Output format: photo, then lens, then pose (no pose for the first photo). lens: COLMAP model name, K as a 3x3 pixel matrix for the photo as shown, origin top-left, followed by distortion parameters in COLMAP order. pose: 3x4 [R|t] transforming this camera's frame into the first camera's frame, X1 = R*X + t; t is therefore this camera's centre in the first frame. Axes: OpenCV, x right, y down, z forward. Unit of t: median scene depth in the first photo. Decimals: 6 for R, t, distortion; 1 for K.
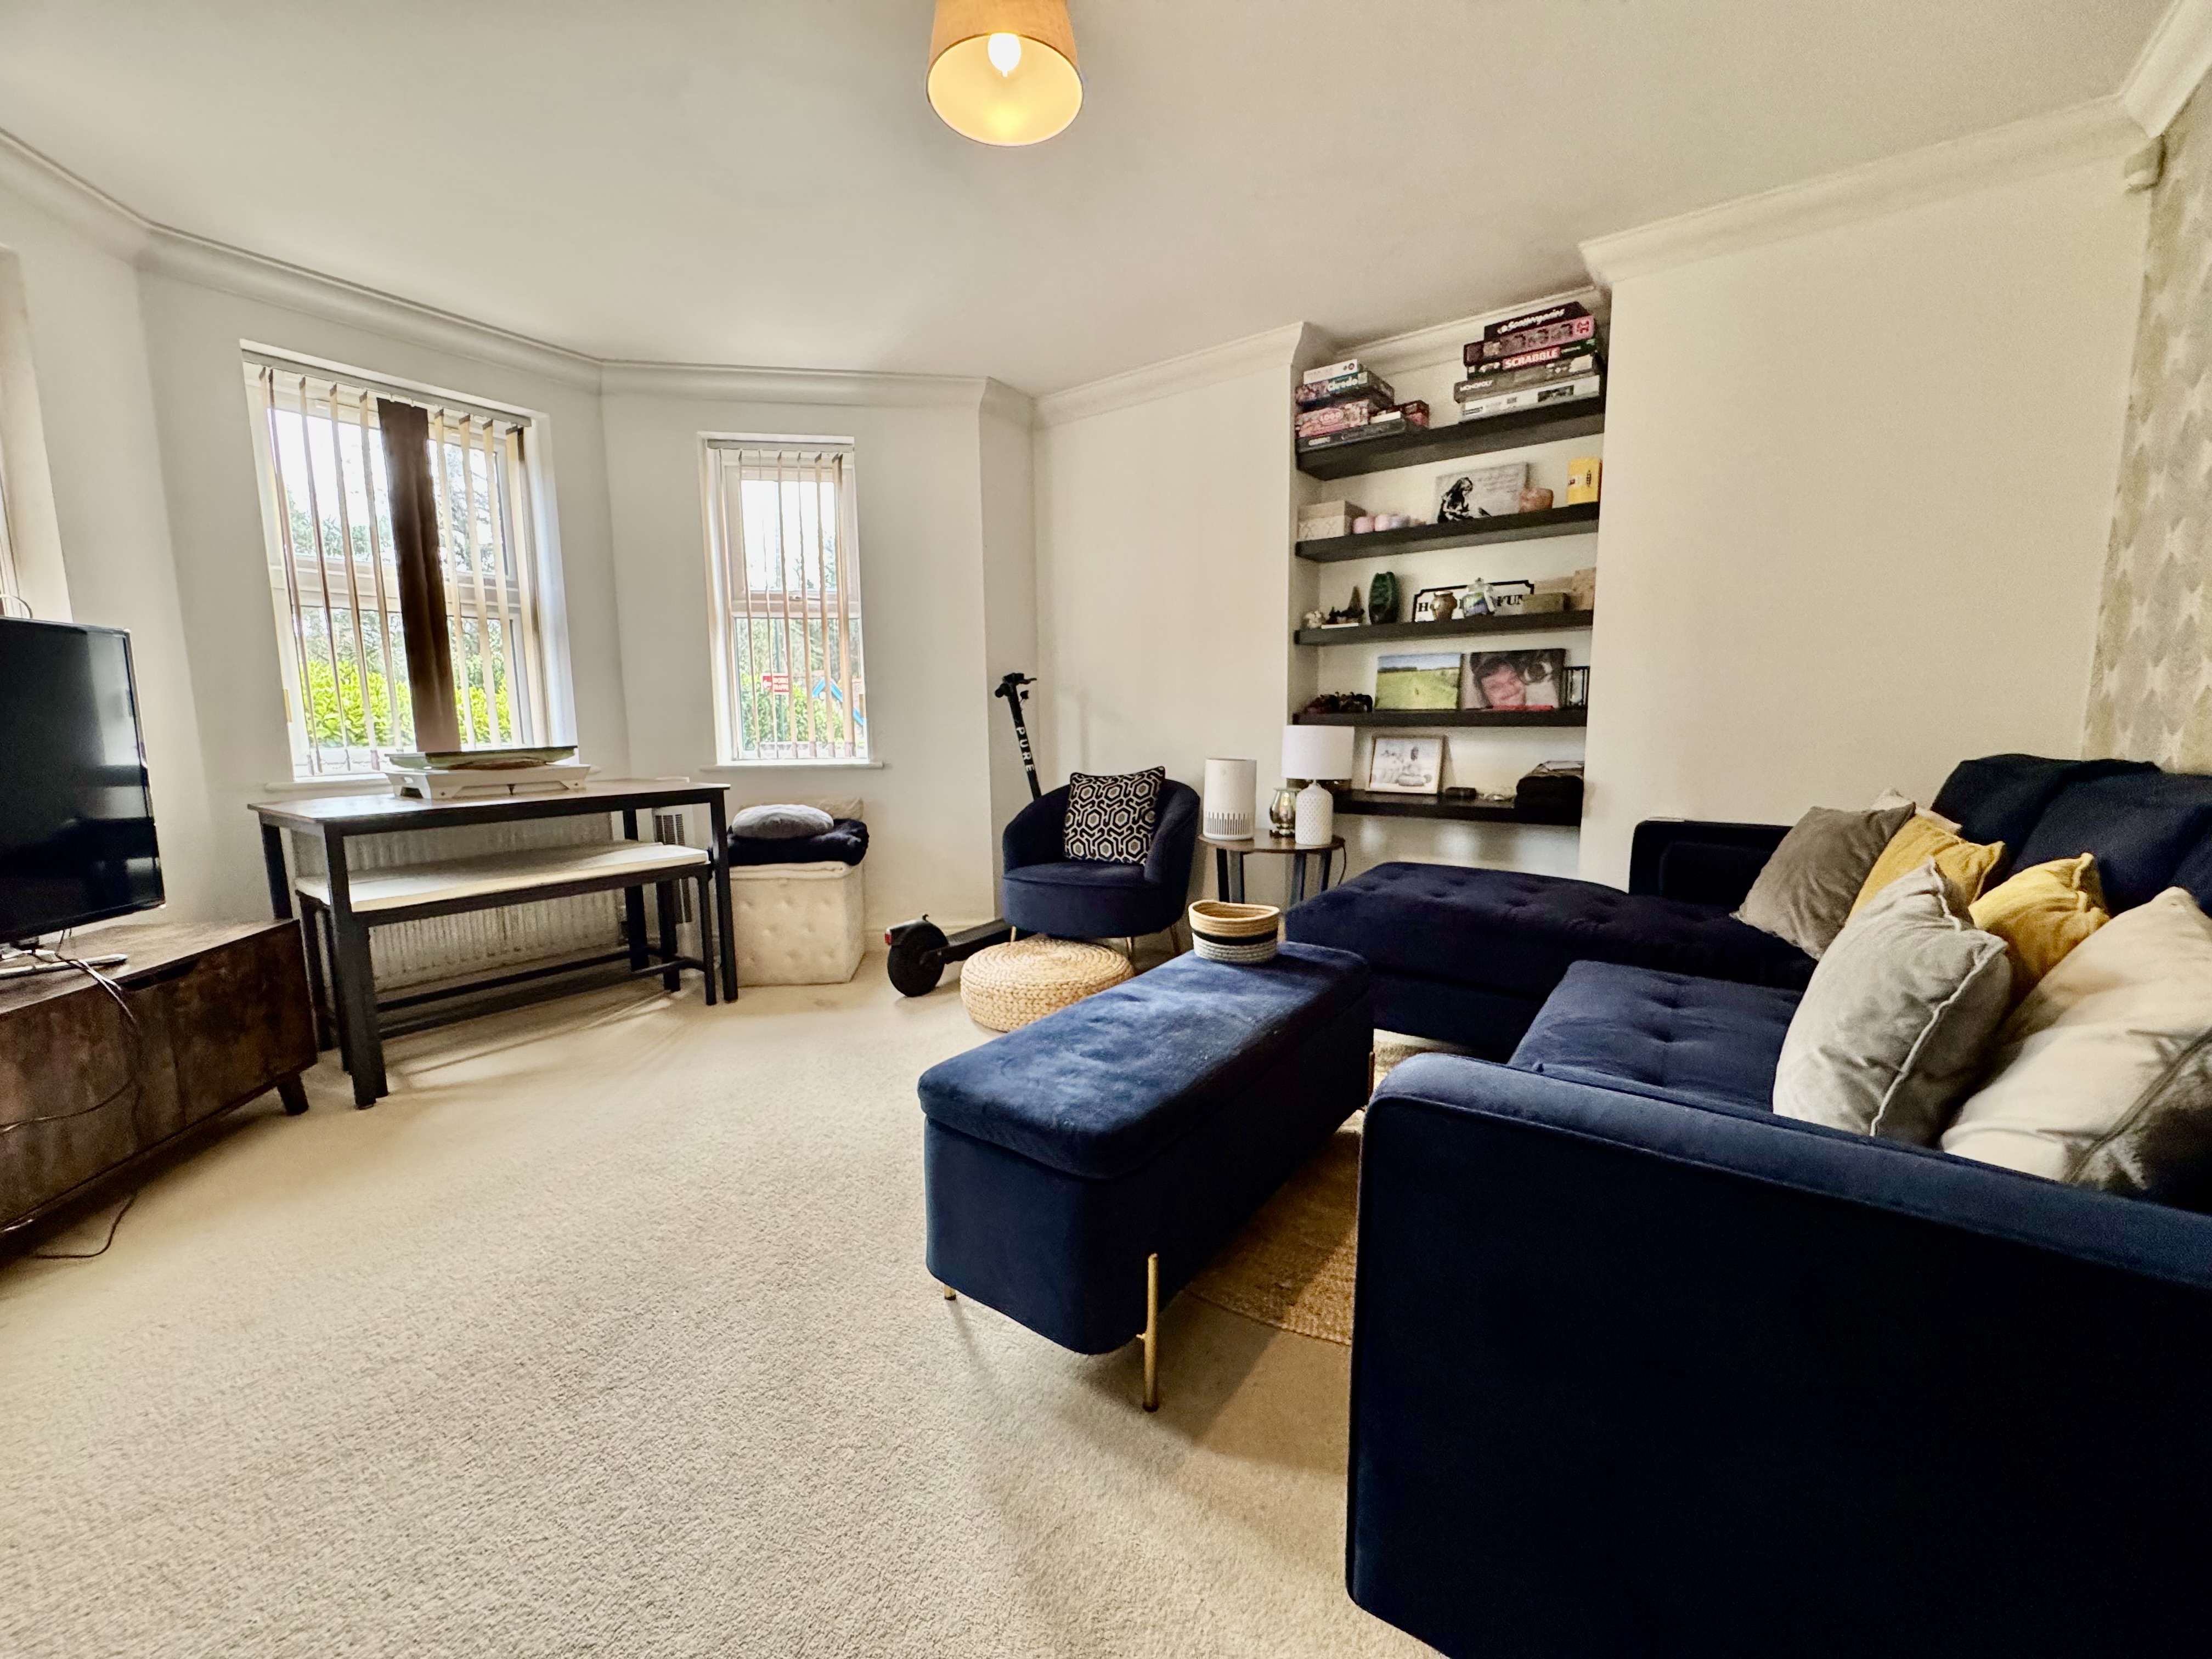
lens RADIAL K [[873.5, 0, 1108.4], [0, 873.5, 829.5], [0, 0, 1]] dist [0.001545, -0.000323]
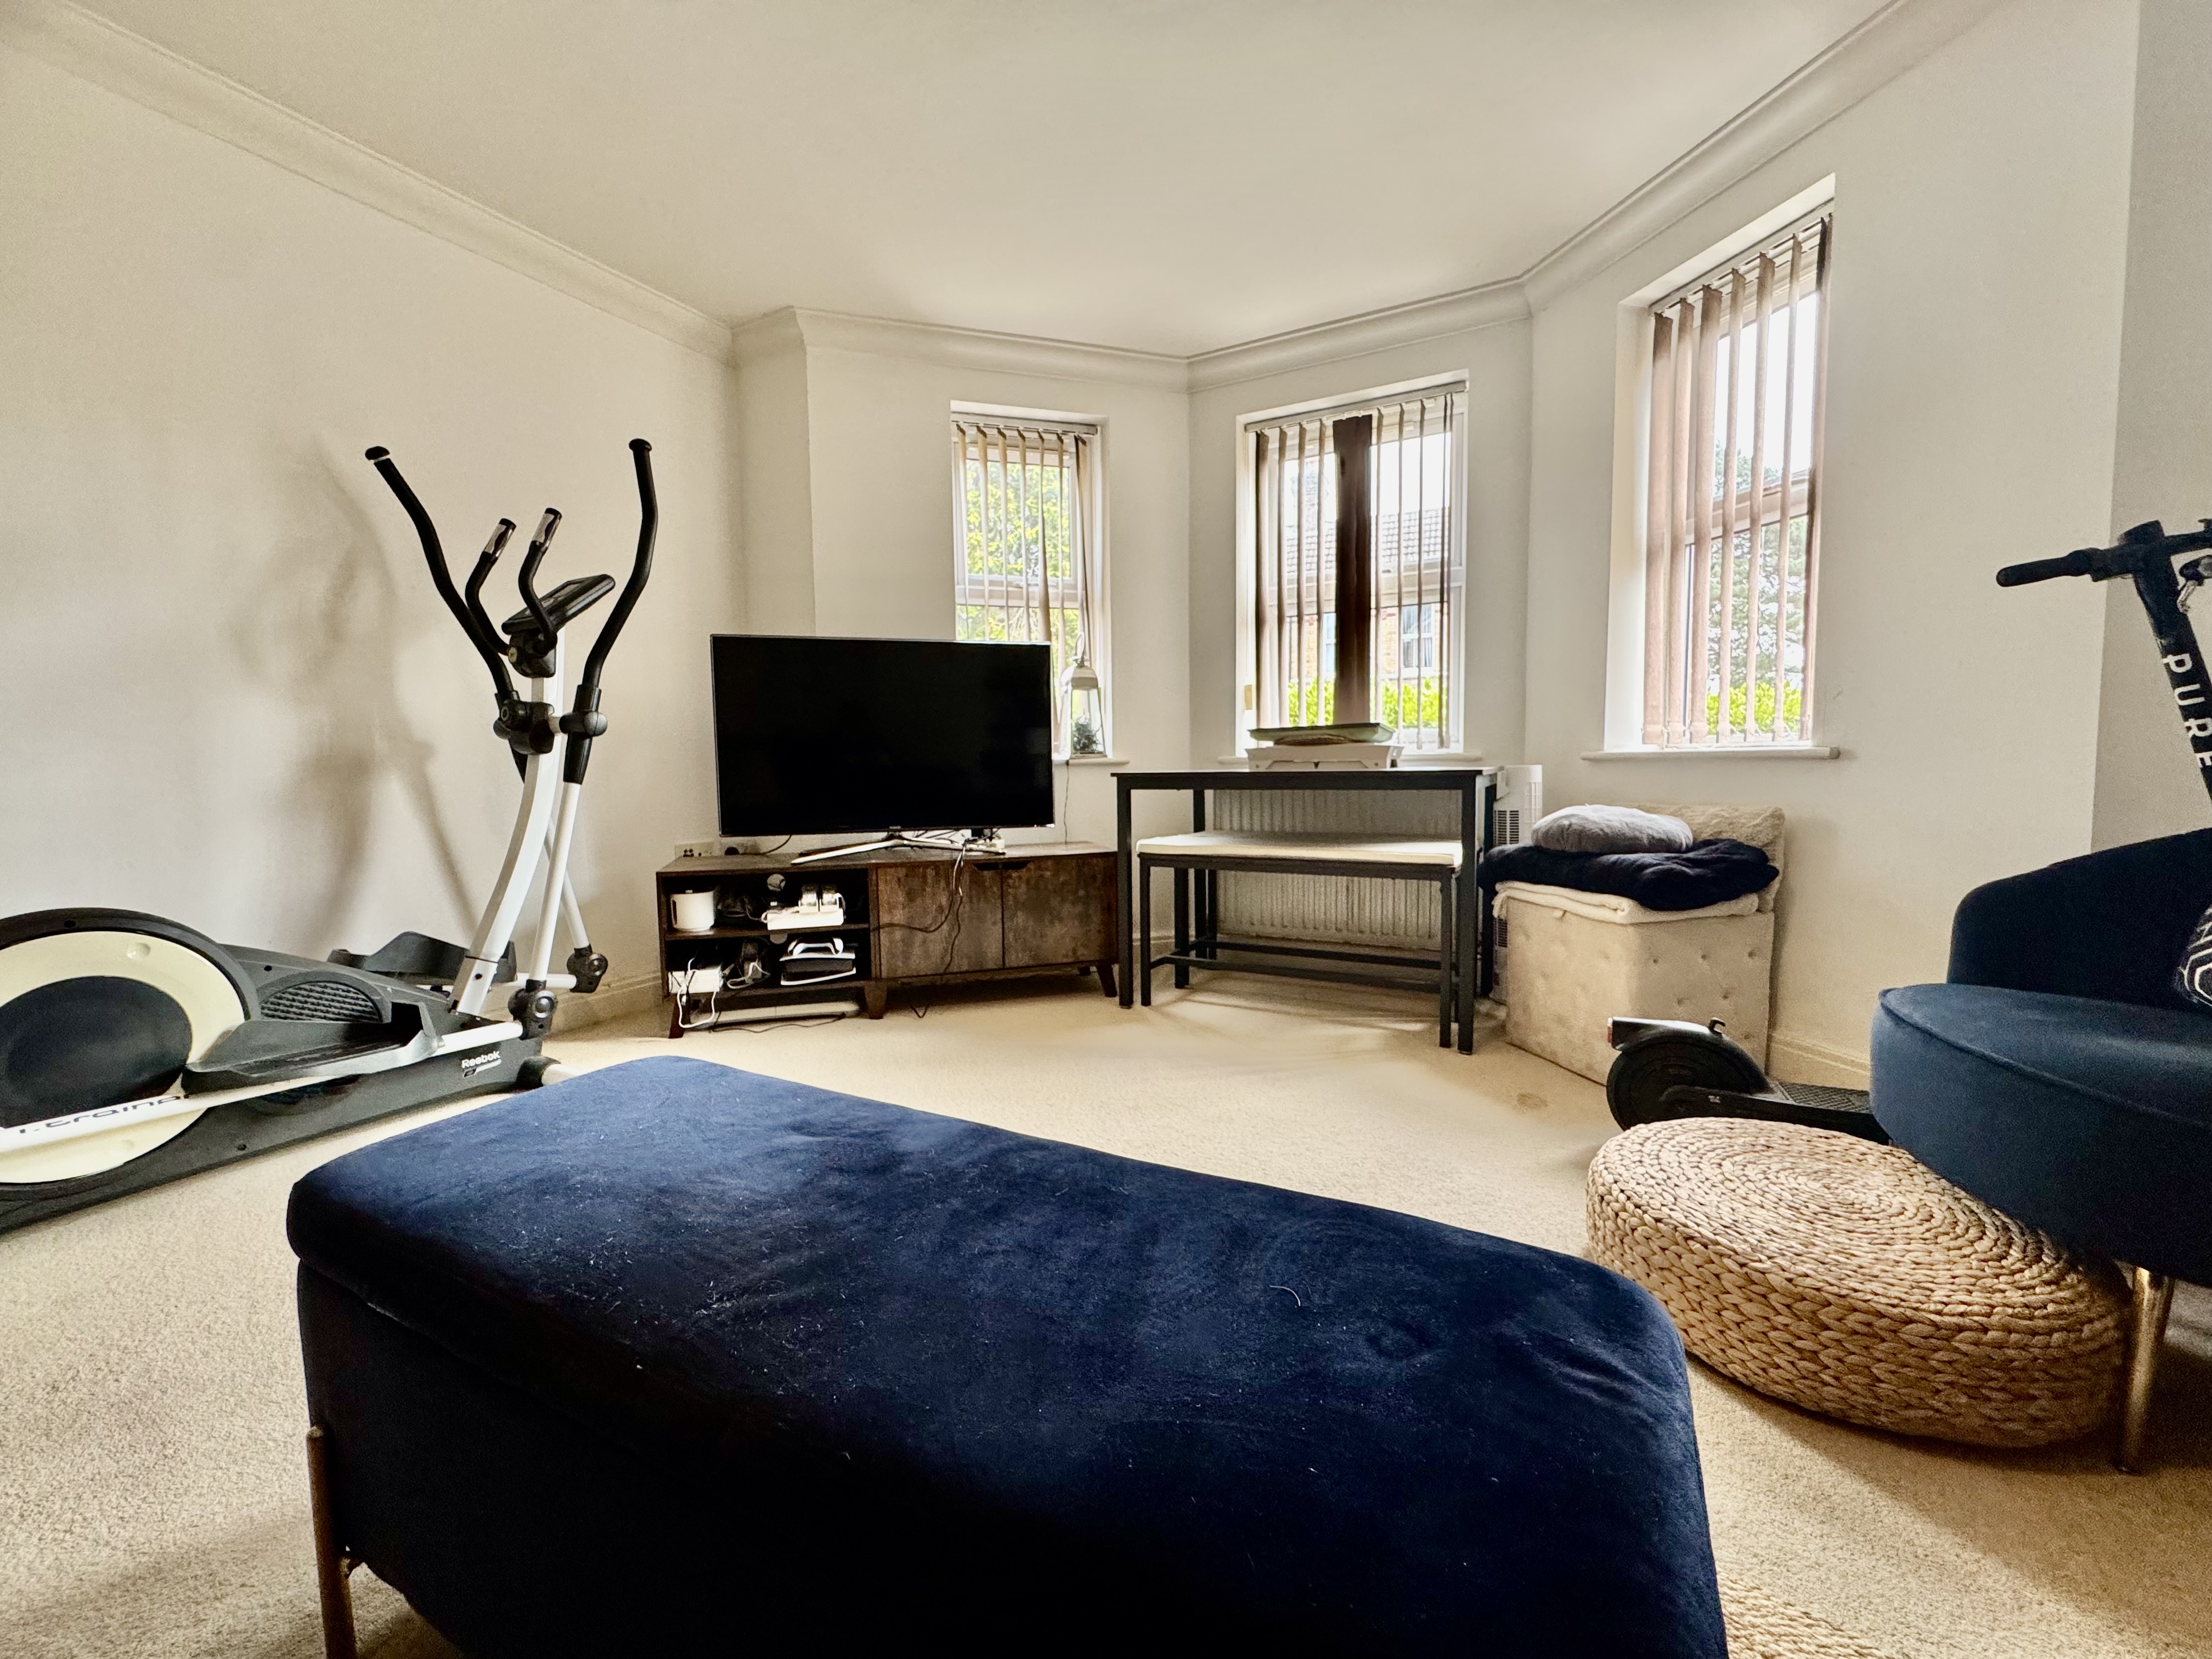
lens RADIAL K [[873.5, 0, 1108.5], [0, 873.5, 831.1], [0, 0, 1]] dist [0.001545, -0.000323]
pose [[0.143359, 0.082969, -0.986187, 0.268179], [-0.117034, 0.990909, 0.066353, -0.009651], [0.982726, 0.105905, 0.151766, 0.570367]]
